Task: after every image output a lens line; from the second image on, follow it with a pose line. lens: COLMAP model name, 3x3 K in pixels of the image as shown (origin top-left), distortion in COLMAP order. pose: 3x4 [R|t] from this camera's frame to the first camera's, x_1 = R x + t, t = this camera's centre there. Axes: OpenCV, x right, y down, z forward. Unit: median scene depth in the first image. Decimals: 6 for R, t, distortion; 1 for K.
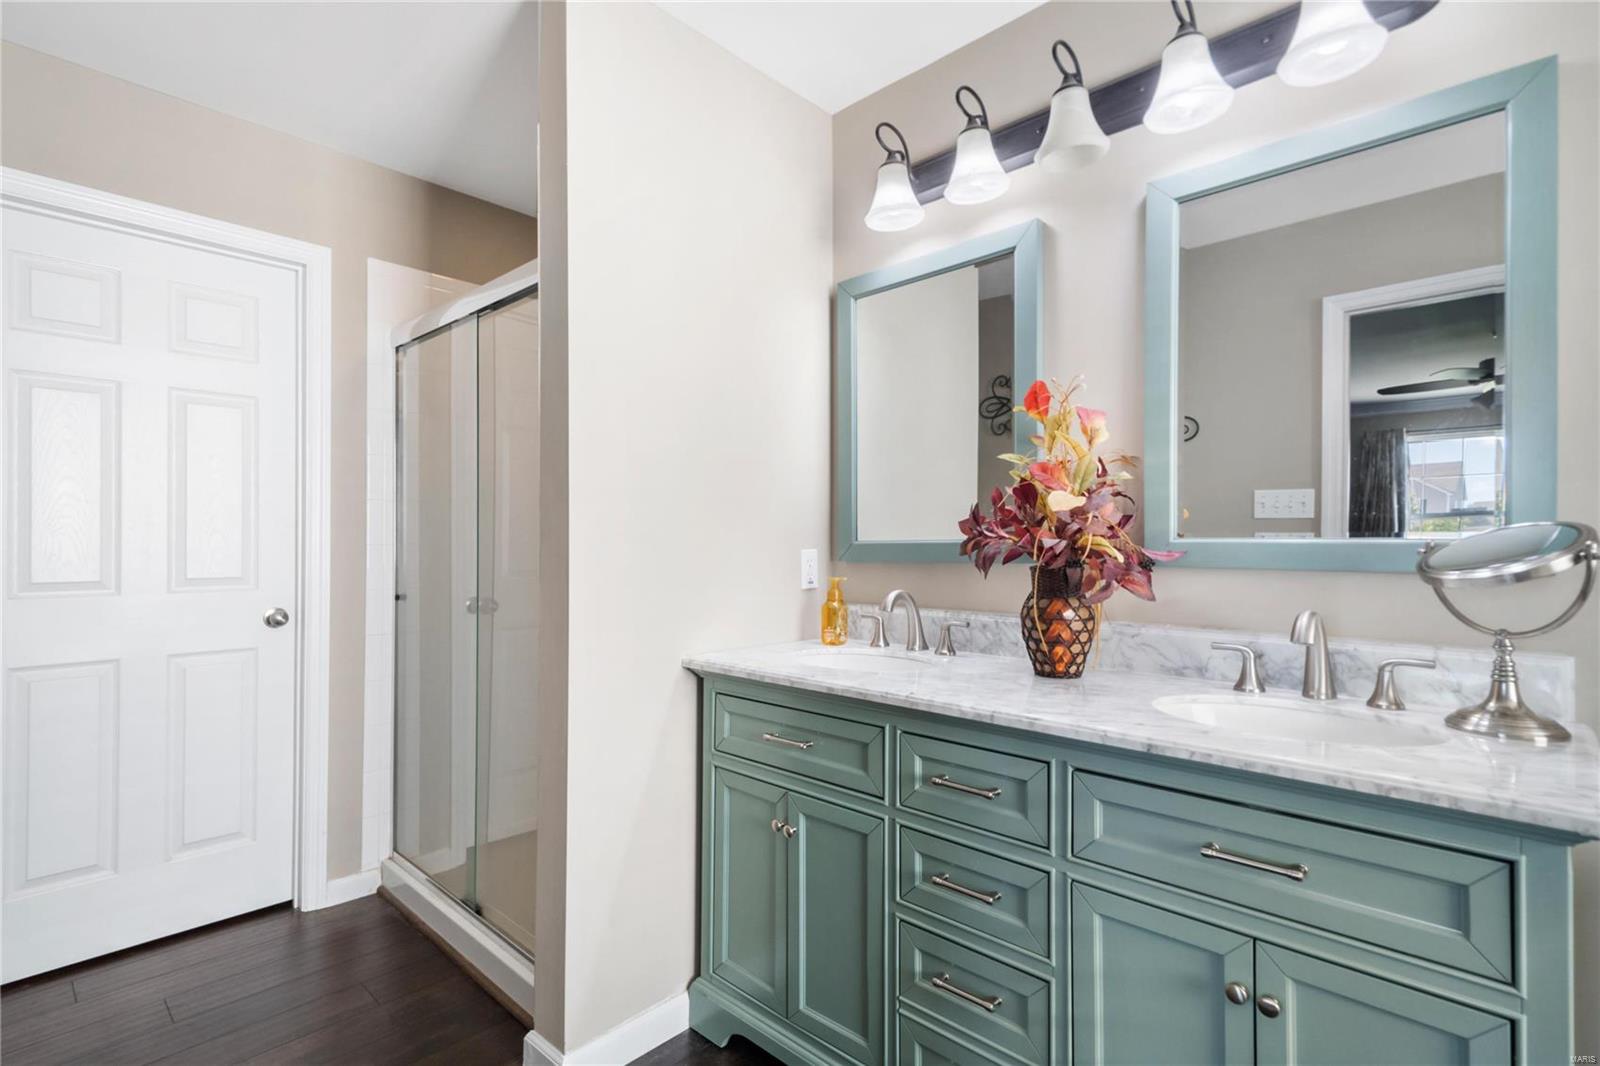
lens RADIAL K [[767.9, 0, 803.7], [0, 767.9, 537.4], [0, 0, 1]] dist [0.021673, -0.004888]
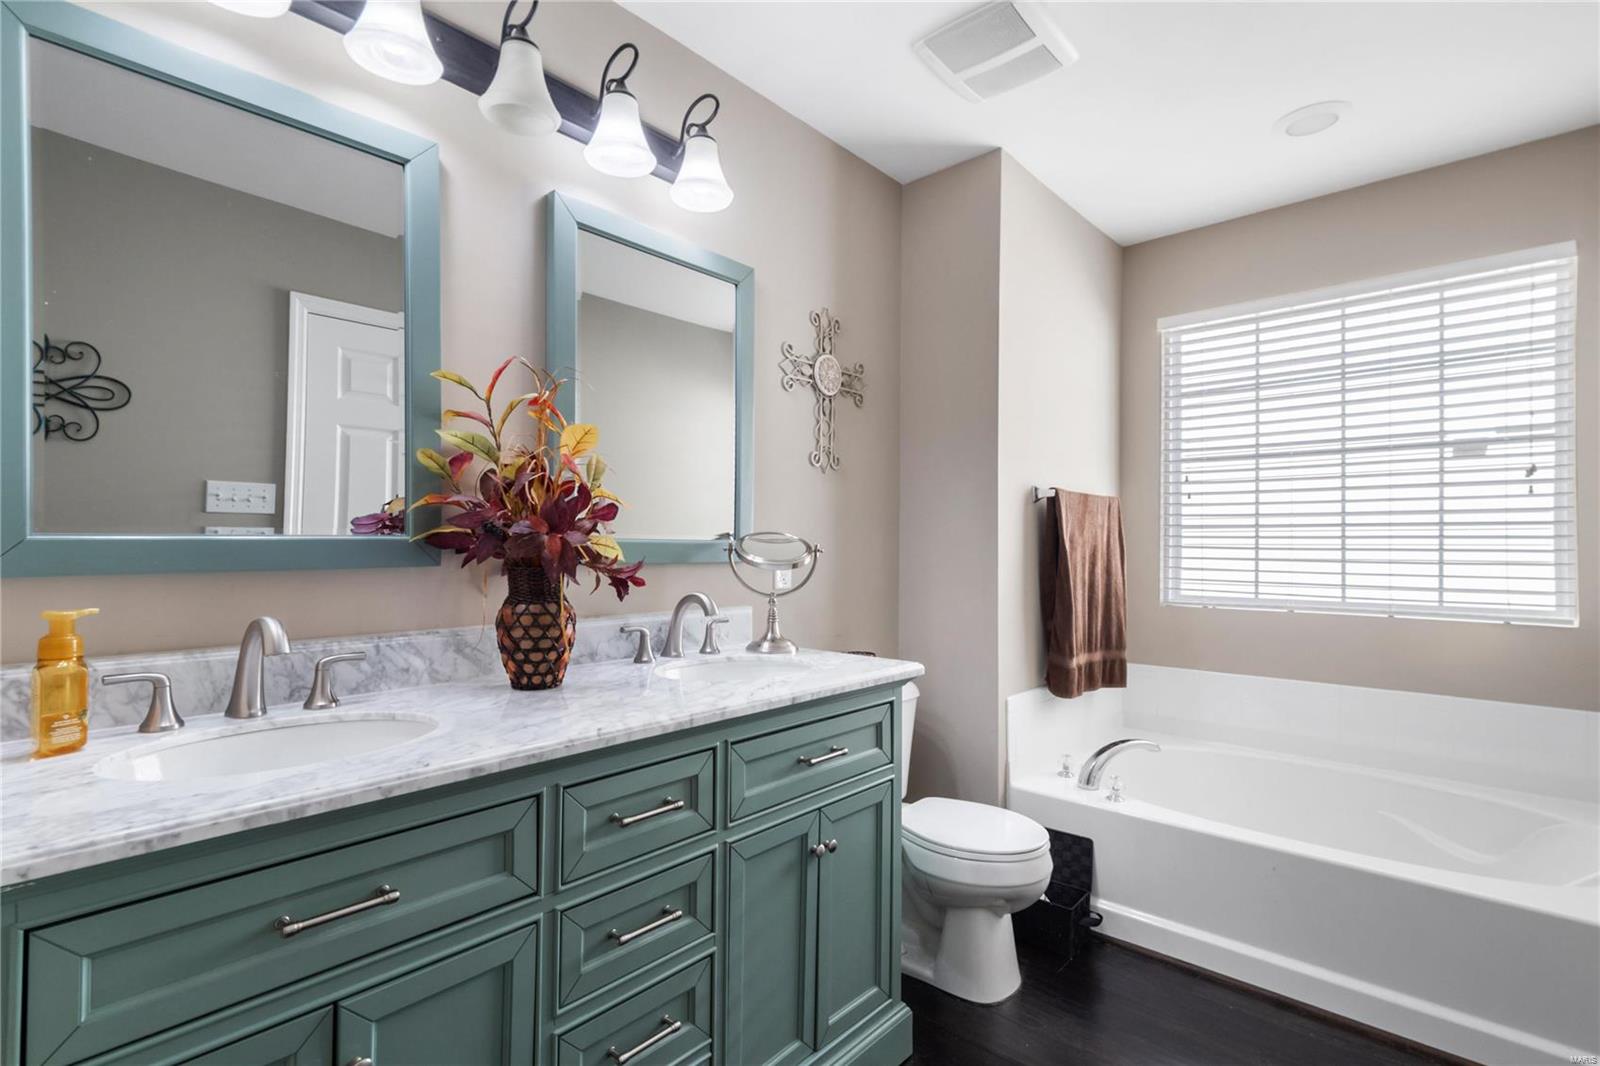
lens RADIAL K [[735.2, 0, 806.6], [0, 735.2, 534.6], [0, 0, 1]] dist [0.010413, -0.000146]
pose [[-0.018408, 0.010835, 0.999772, -0.620850], [-0.012261, 0.999864, -0.011062, 0.006066], [-0.999755, -0.012462, -0.018273, 0.788489]]
